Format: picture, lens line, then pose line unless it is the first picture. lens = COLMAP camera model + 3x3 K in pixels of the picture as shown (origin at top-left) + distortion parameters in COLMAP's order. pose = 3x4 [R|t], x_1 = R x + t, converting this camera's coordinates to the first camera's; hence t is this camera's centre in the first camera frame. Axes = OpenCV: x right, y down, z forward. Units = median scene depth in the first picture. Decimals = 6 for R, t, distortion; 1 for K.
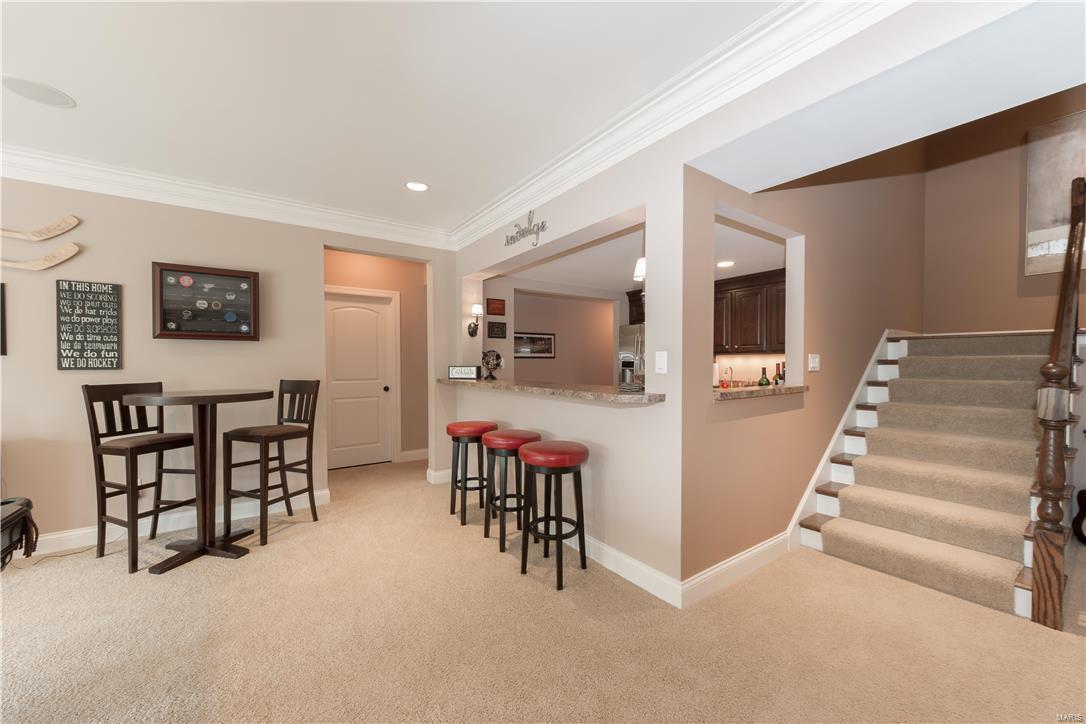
lens RADIAL K [[411.7, 0, 543.0], [0, 411.7, 369.5], [0, 0, 1]] dist [0.000114, 0.000235]
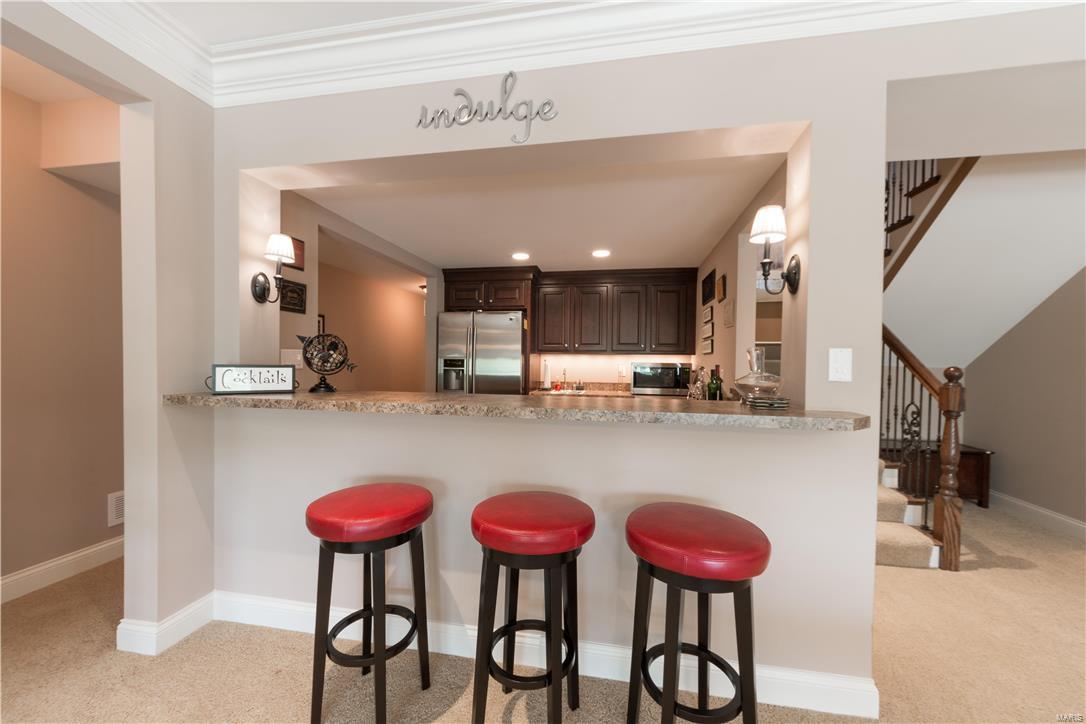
lens RADIAL K [[411.7, 0, 546.7], [0, 411.7, 365.4], [0, 0, 1]] dist [0.000114, 0.000235]
pose [[0.717387, 0.005286, 0.696654, -0.280523], [-0.001375, 0.999980, -0.006172, -0.005464], [-0.696673, 0.003469, 0.717380, 0.455701]]
